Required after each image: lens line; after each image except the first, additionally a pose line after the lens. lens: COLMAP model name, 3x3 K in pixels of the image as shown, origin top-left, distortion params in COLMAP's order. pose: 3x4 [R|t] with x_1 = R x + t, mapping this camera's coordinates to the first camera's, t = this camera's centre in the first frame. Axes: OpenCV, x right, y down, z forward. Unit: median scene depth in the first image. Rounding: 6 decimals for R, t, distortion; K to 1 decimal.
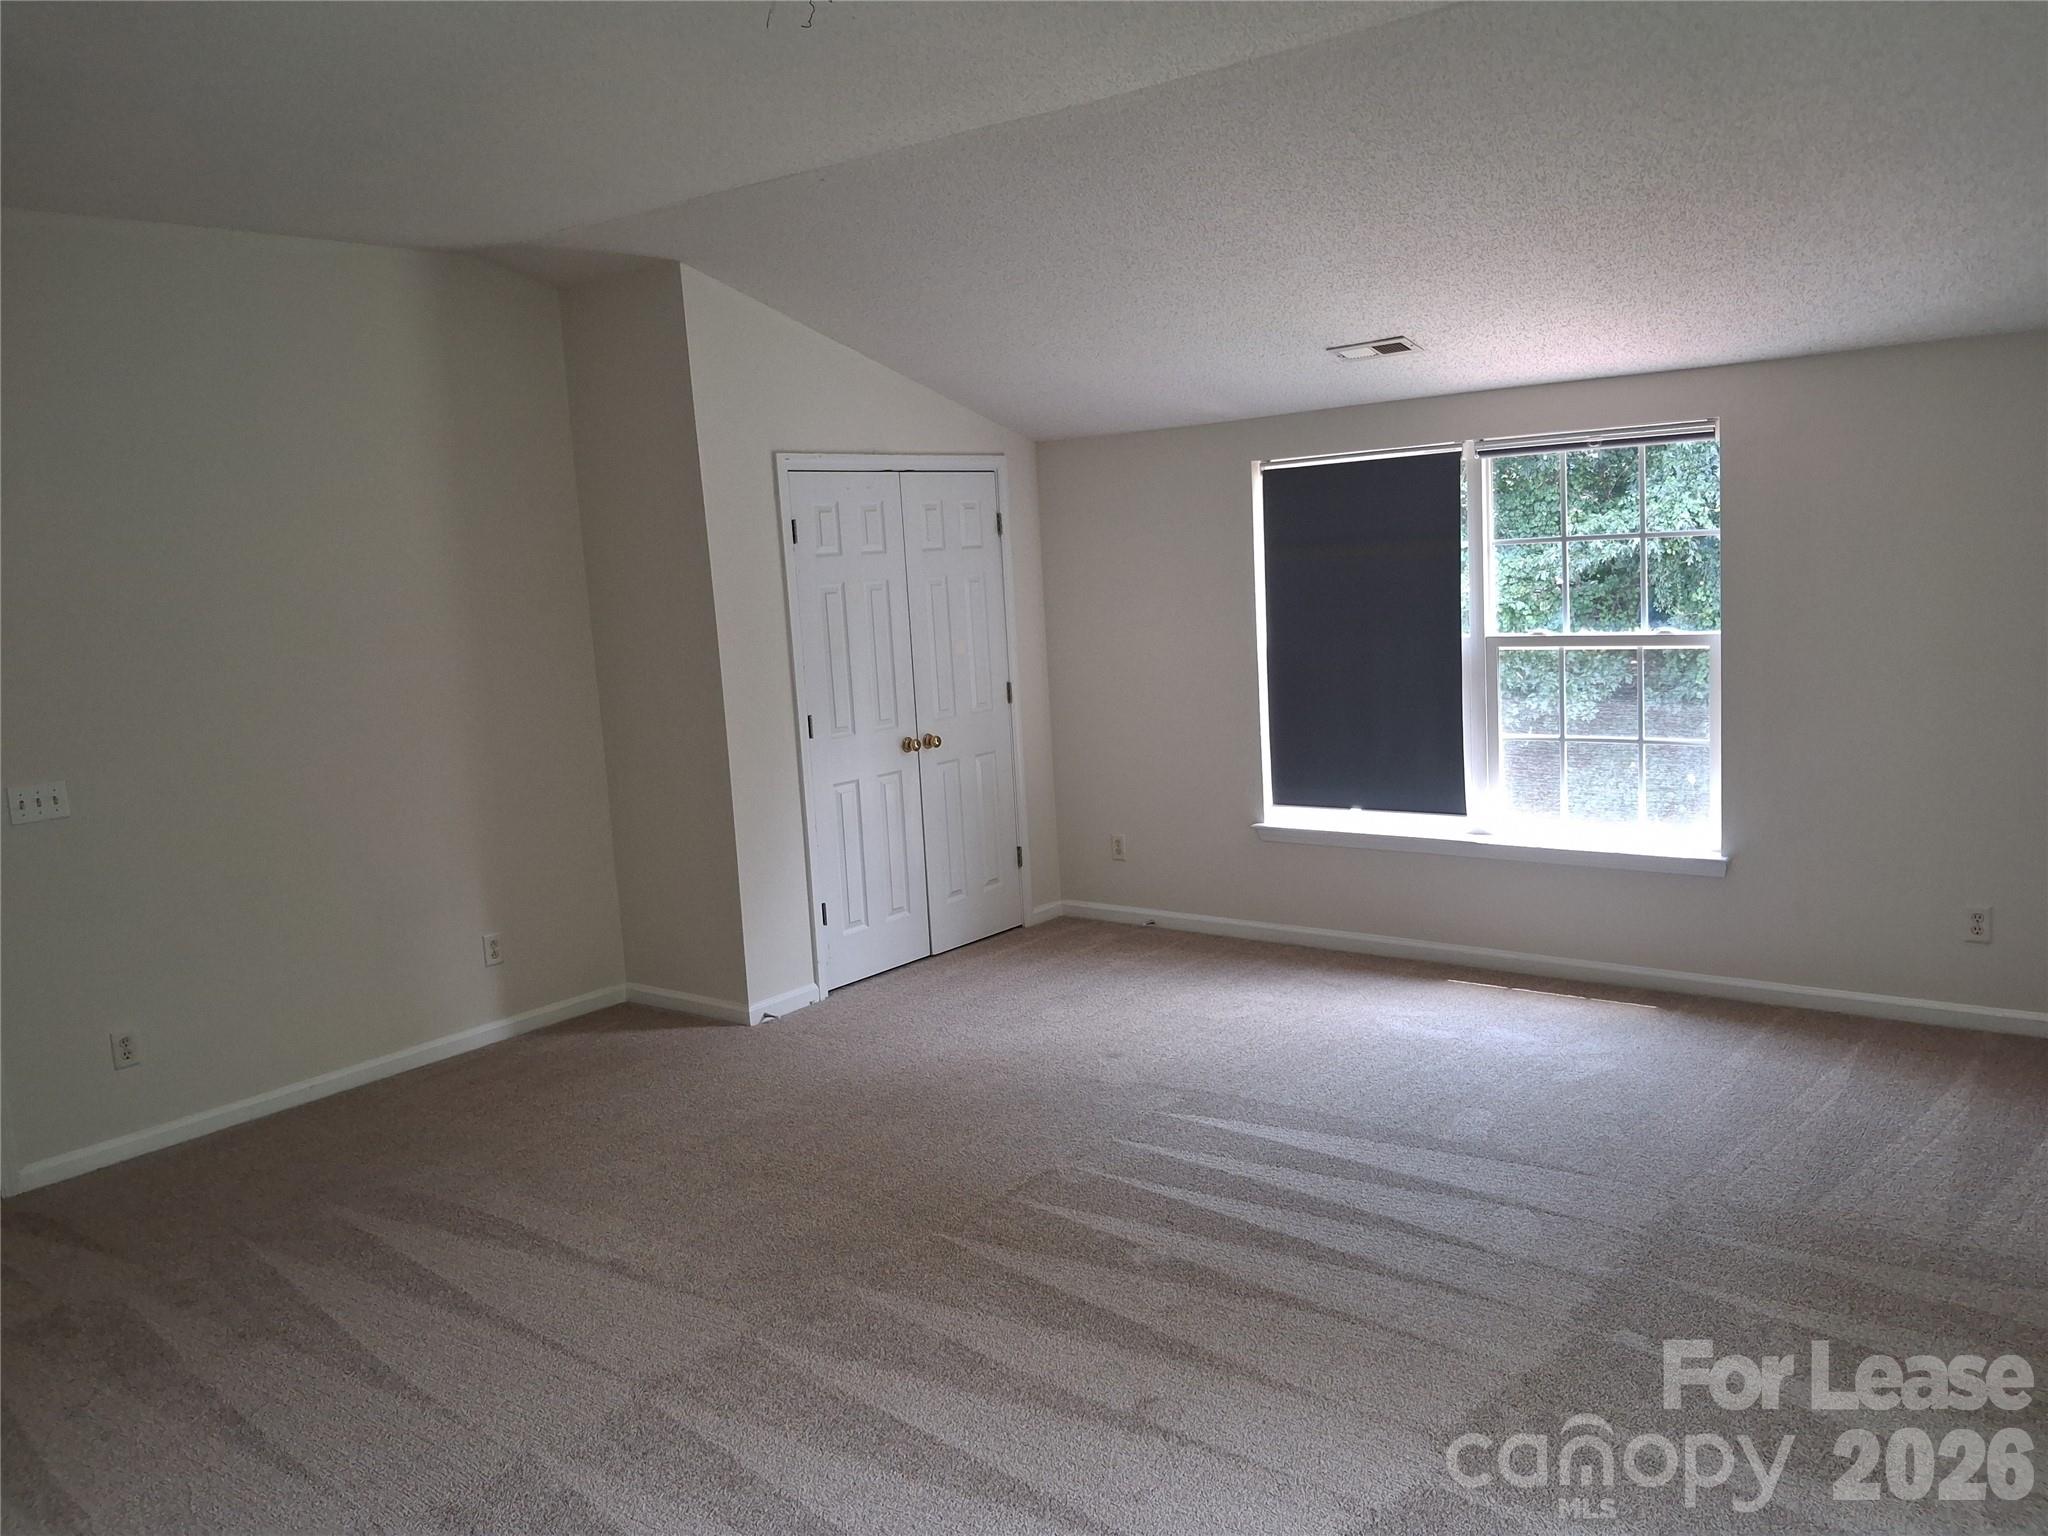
lens RADIAL K [[1624.2, 0, 1022.9], [0, 1624.2, 734.8], [0, 0, 1]] dist [0.009638, 0.007615]
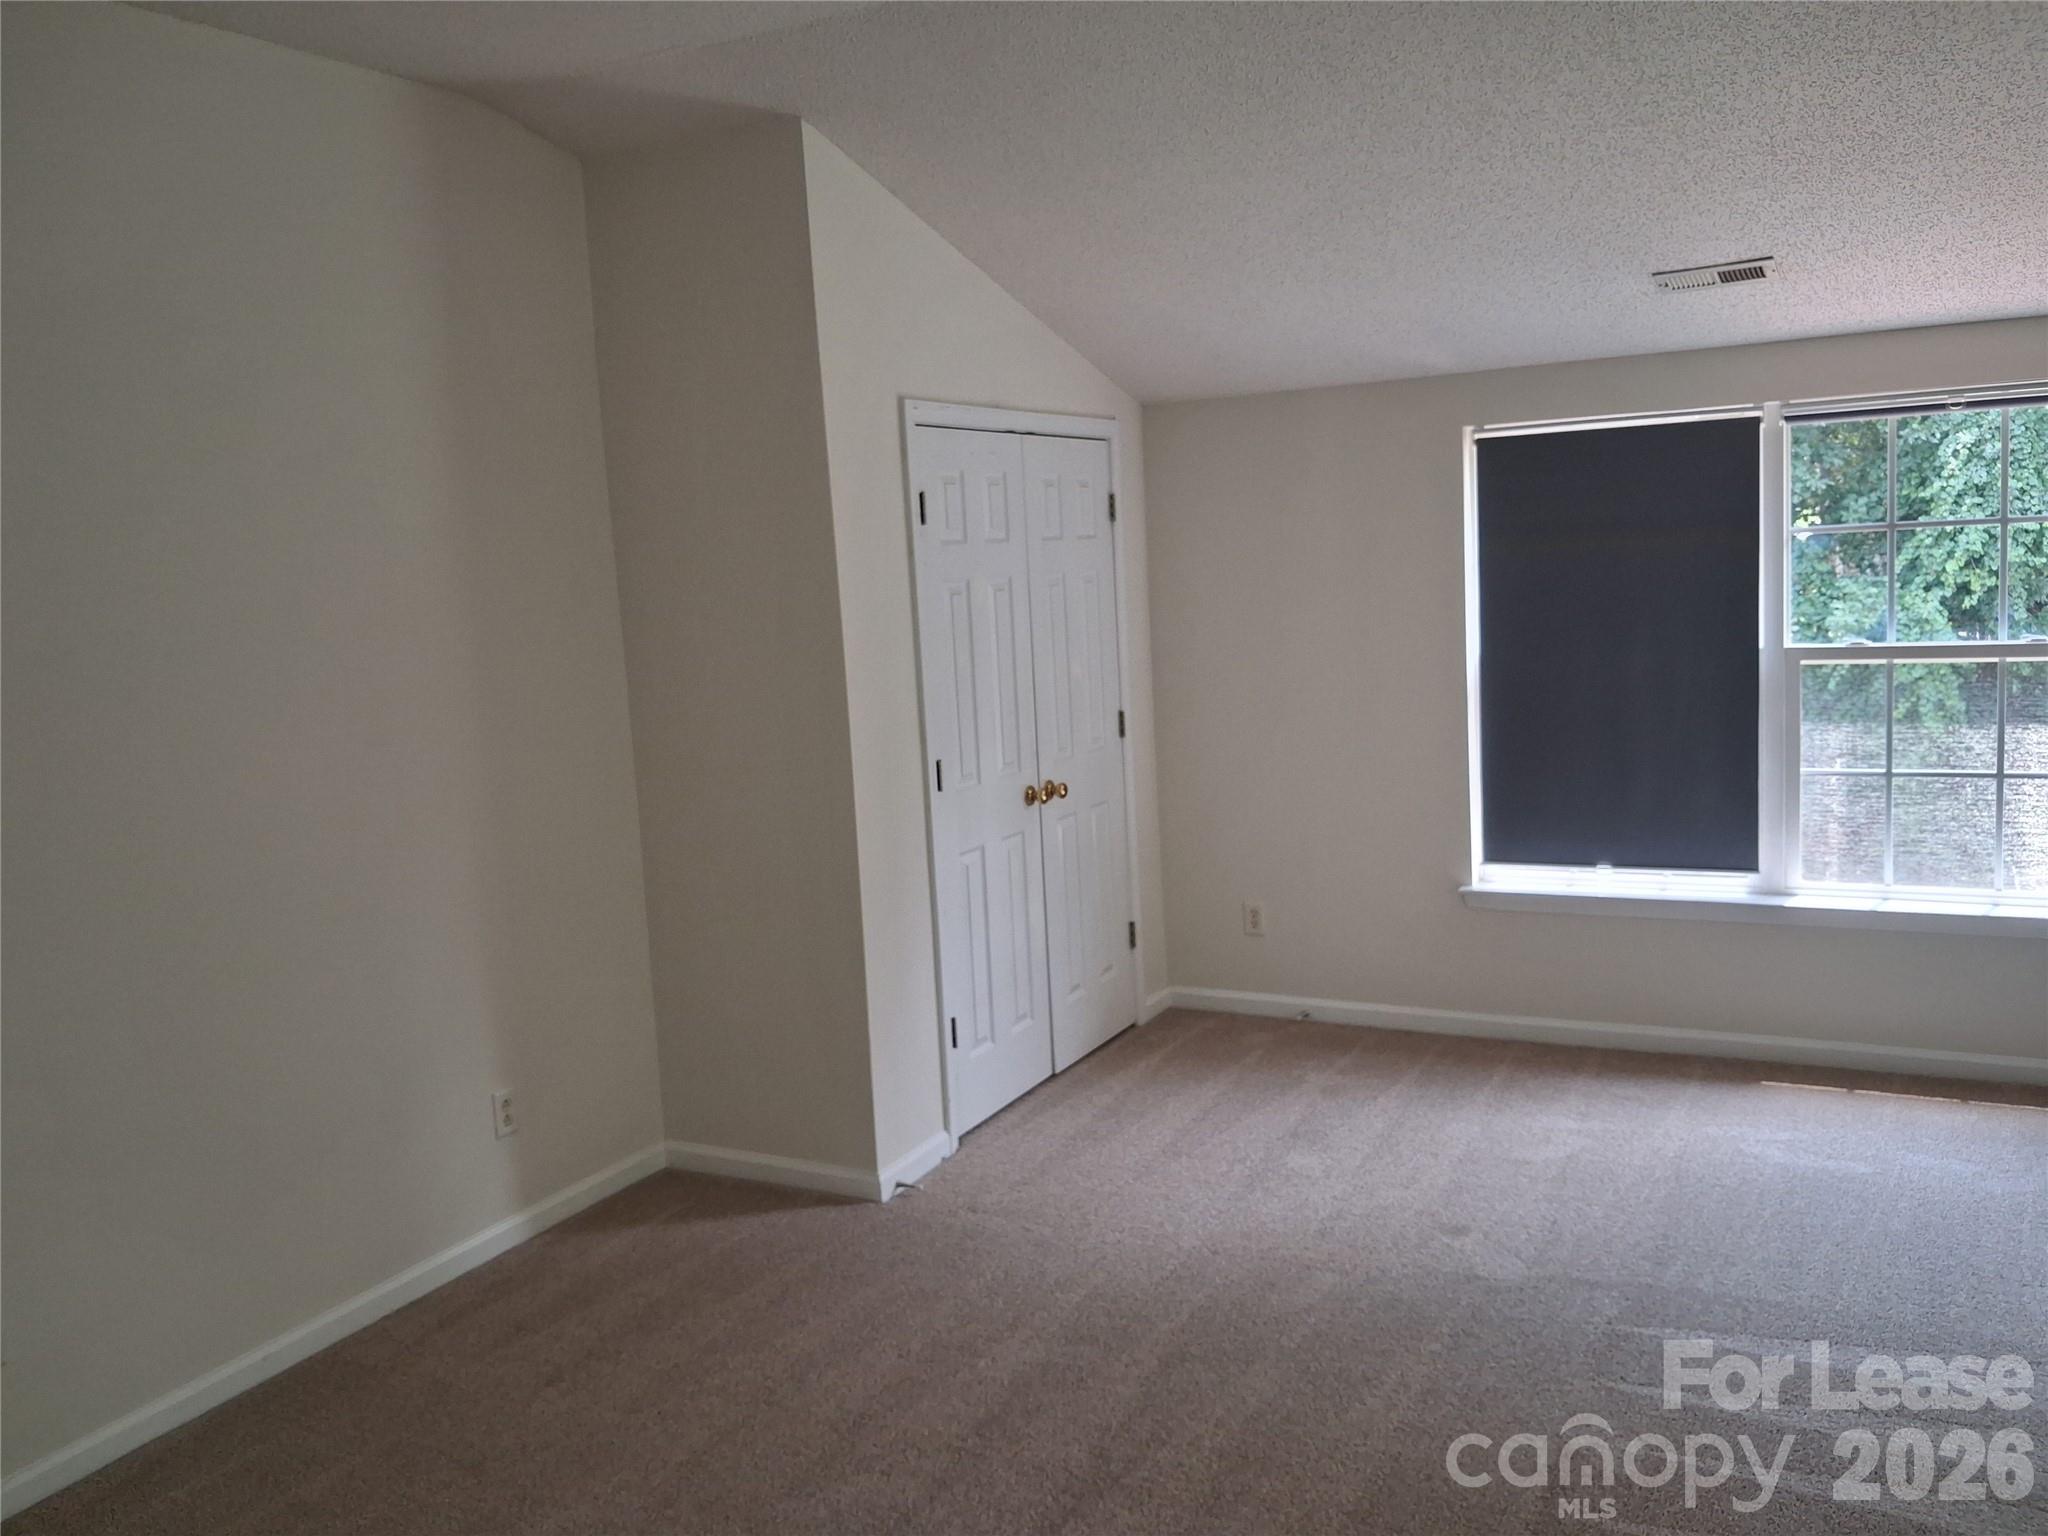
lens RADIAL K [[1634.5, 0, 982.3], [0, 1634.5, 696.8], [0, 0, 1]] dist [0.037729, -0.156299]
pose [[0.984960, -0.010334, 0.172472, -0.237498], [0.016839, 0.999199, -0.036299, -0.013359], [-0.171959, 0.038657, 0.984345, 0.273891]]
